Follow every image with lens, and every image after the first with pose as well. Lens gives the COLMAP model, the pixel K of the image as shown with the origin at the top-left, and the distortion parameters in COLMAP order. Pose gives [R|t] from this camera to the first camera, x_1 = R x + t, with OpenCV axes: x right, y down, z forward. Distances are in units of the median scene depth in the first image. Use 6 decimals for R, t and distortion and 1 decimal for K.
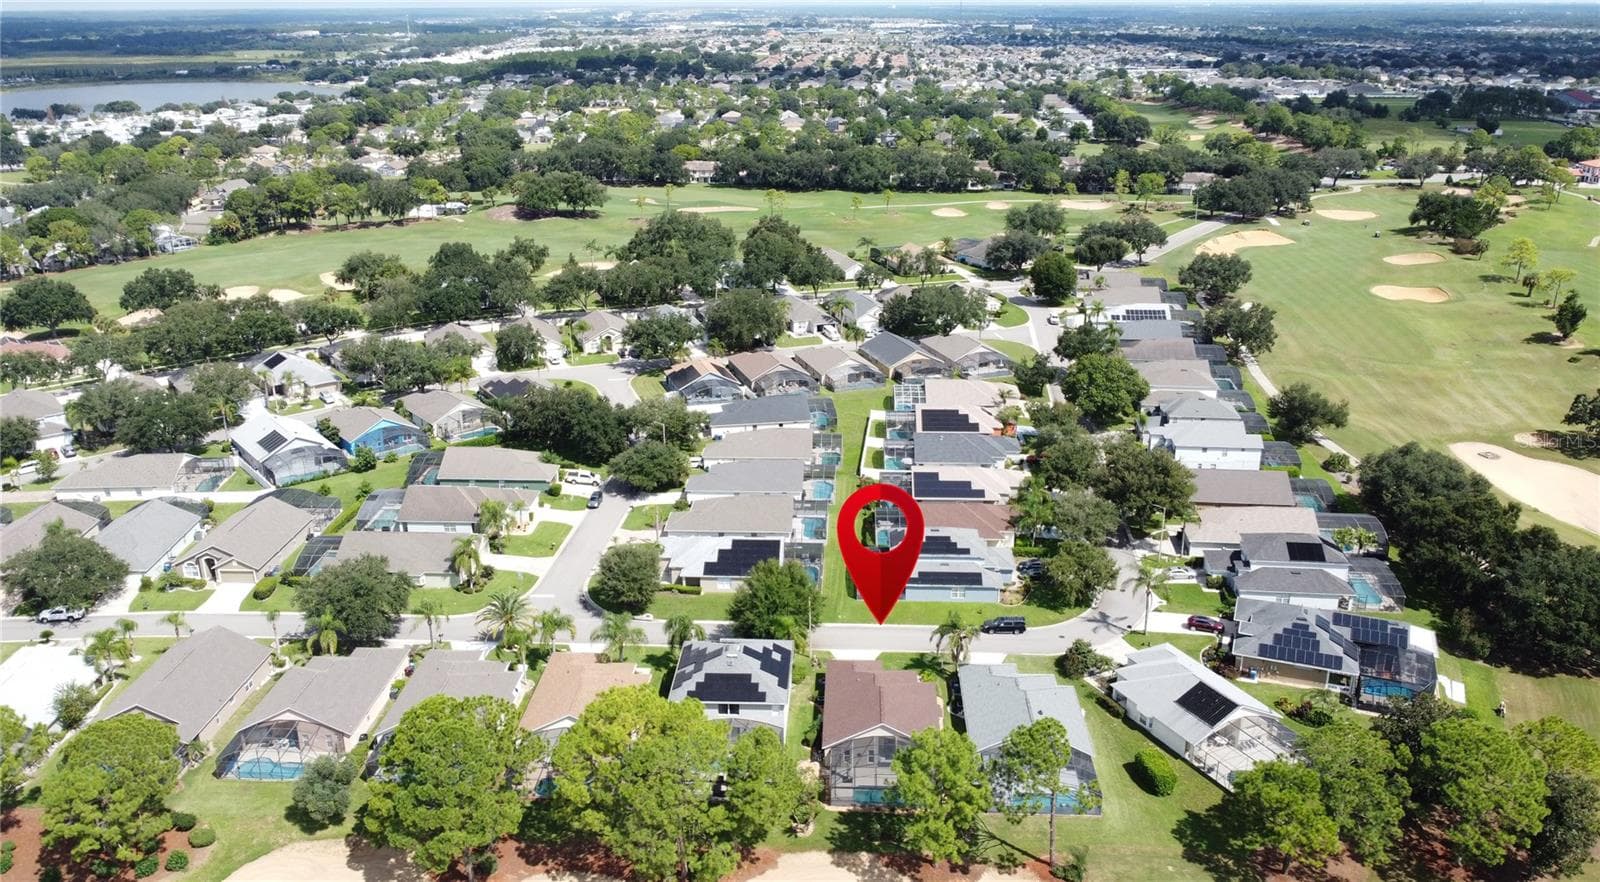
lens RADIAL K [[1240.1, 0, 805.0], [0, 1240.1, 446.5], [0, 0, 1]] dist [-0.002493, -0.007622]
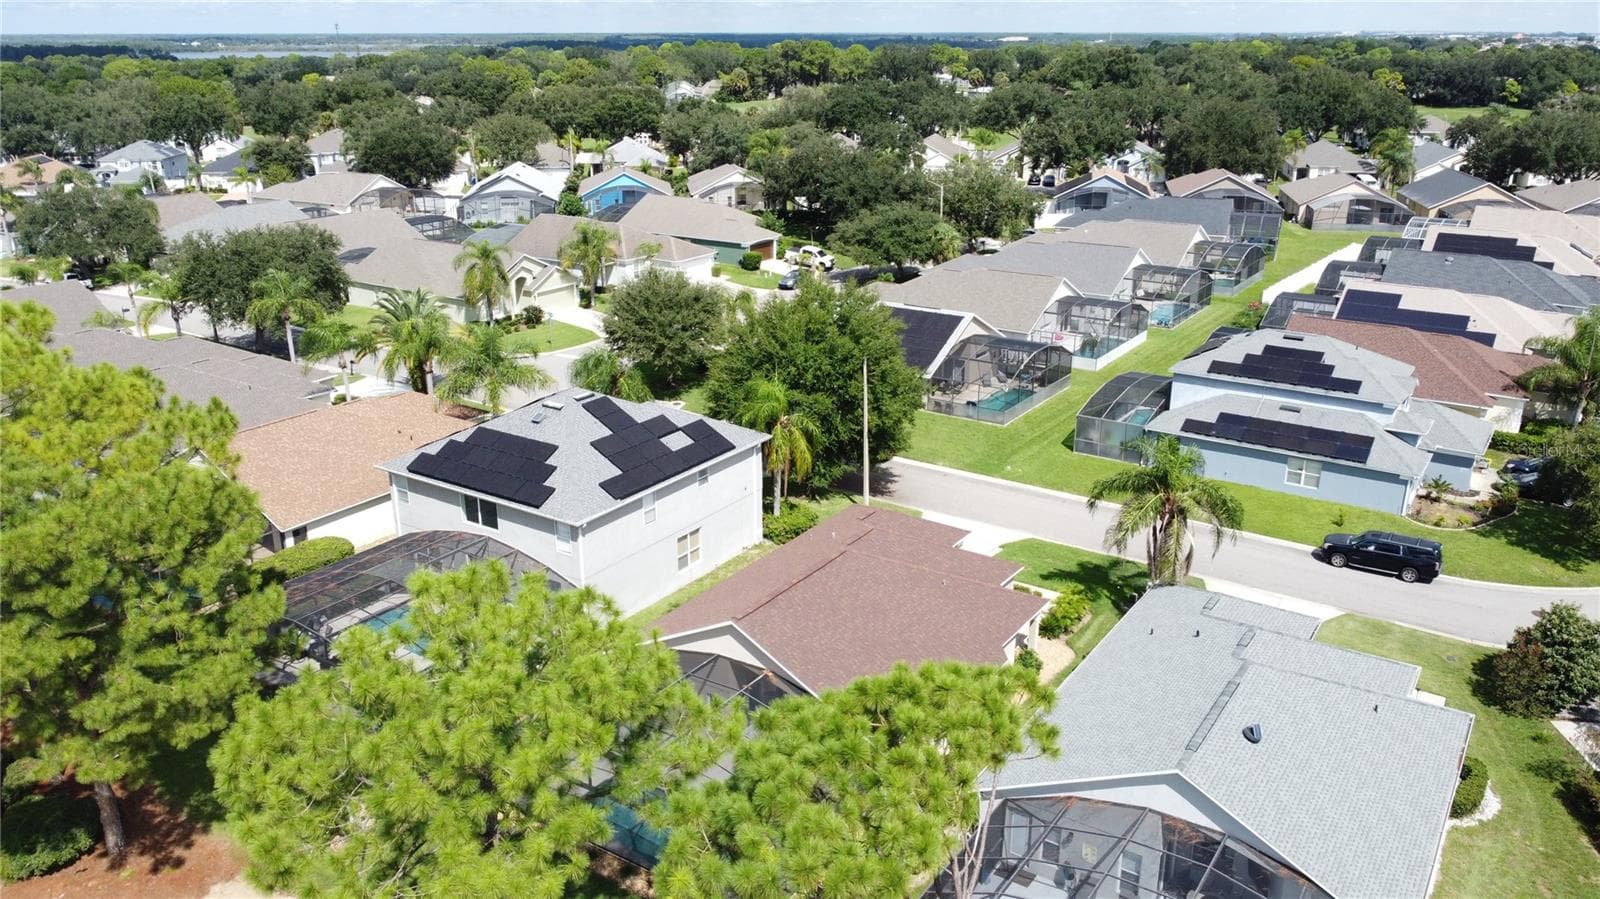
lens RADIAL K [[1208.4, 0, 796.9], [0, 1208.4, 447.1], [0, 0, 1]] dist [-0.000467, -0.007171]
pose [[0.851034, 0.171135, -0.496440, 0.113982], [-0.177676, 0.983486, 0.034447, 0.079840], [0.494137, 0.058890, 0.867387, 0.354402]]
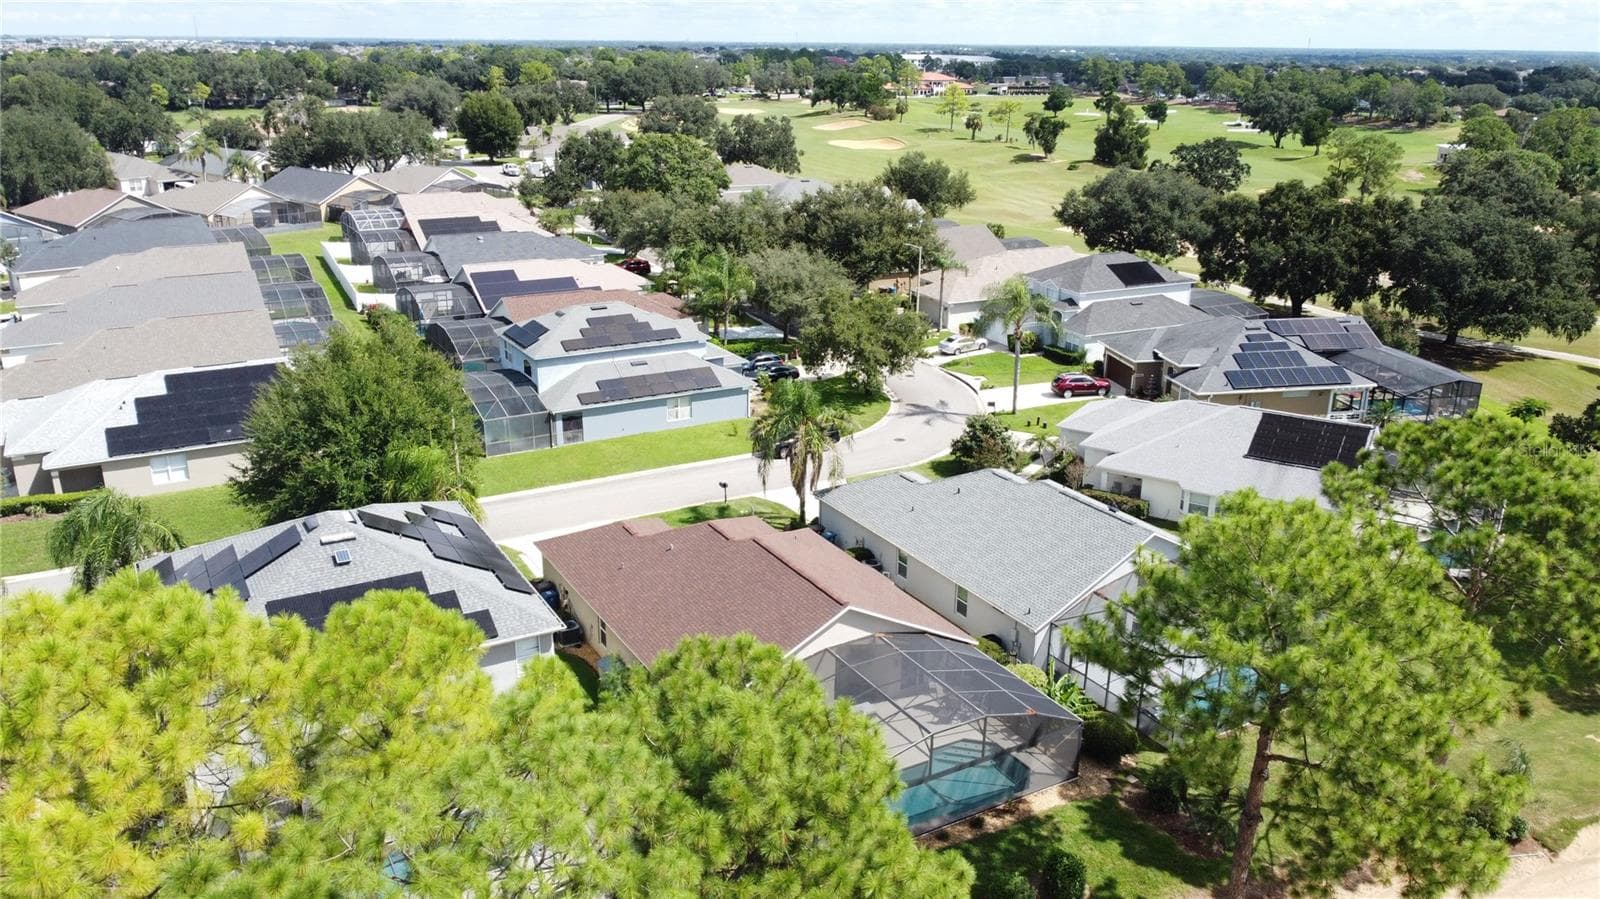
lens RADIAL K [[1208.4, 0, 801.0], [0, 1208.4, 447.5], [0, 0, 1]] dist [-0.000467, -0.007171]
pose [[0.843241, -0.158906, 0.513511, -0.059565], [0.168407, 0.985309, 0.028360, 0.081378], [-0.510474, 0.062565, 0.857614, 0.344904]]
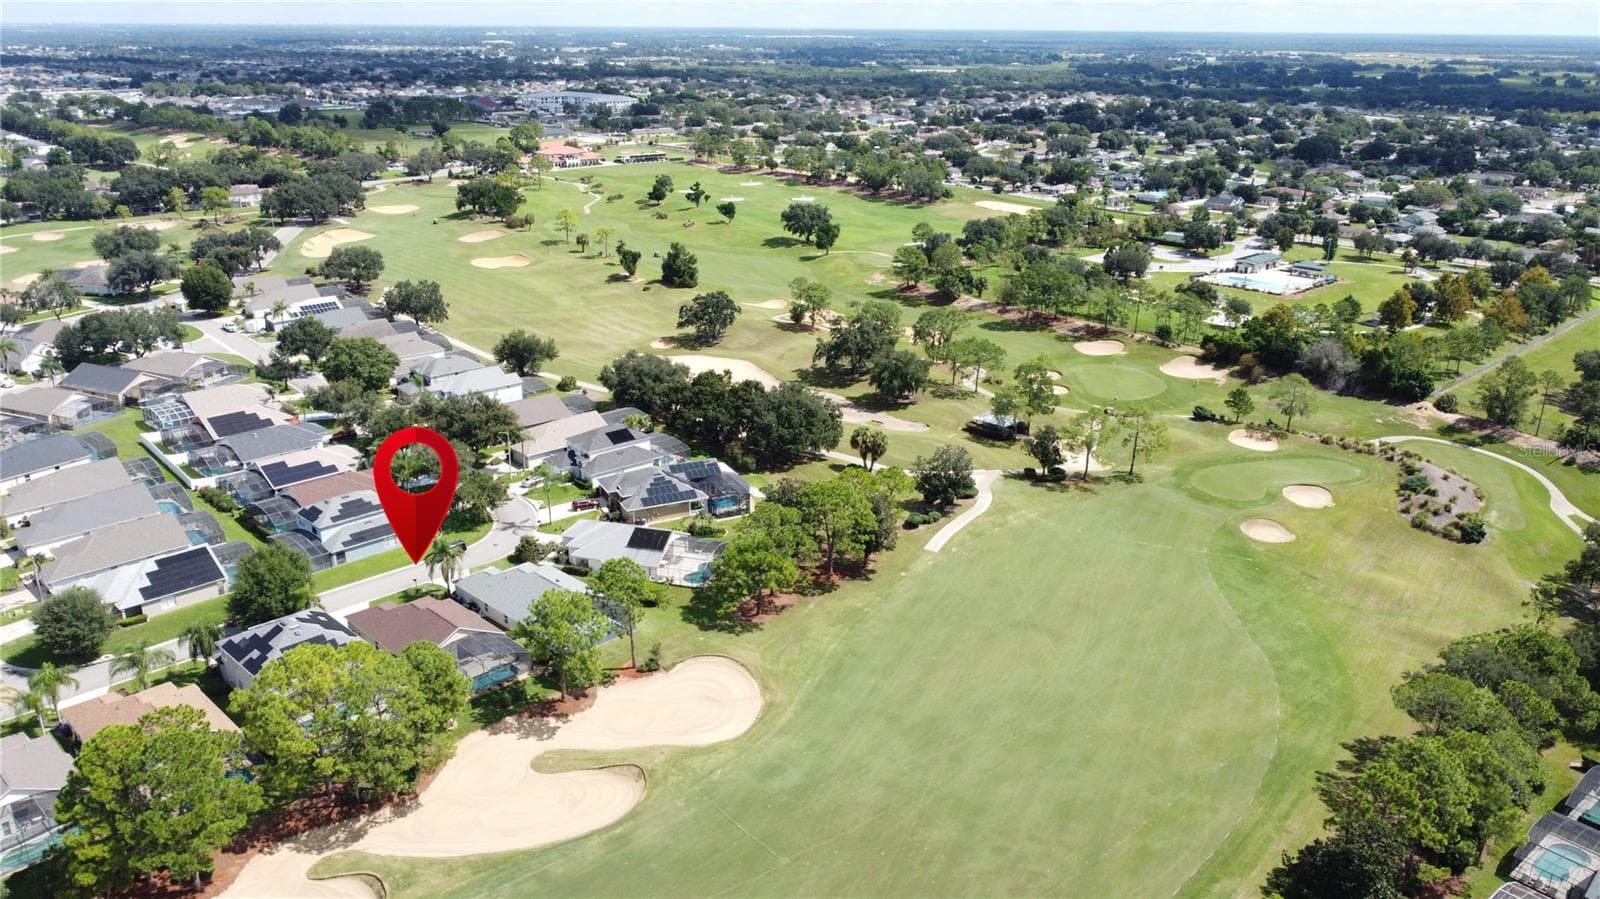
lens RADIAL K [[1208.4, 0, 804.0], [0, 1208.4, 449.5], [0, 0, 1]] dist [-0.000467, -0.007171]
pose [[0.670420, -0.236113, 0.703412, -0.237927], [0.239247, 0.966173, 0.096288, 0.013774], [-0.702352, 0.103736, 0.704231, -0.027576]]
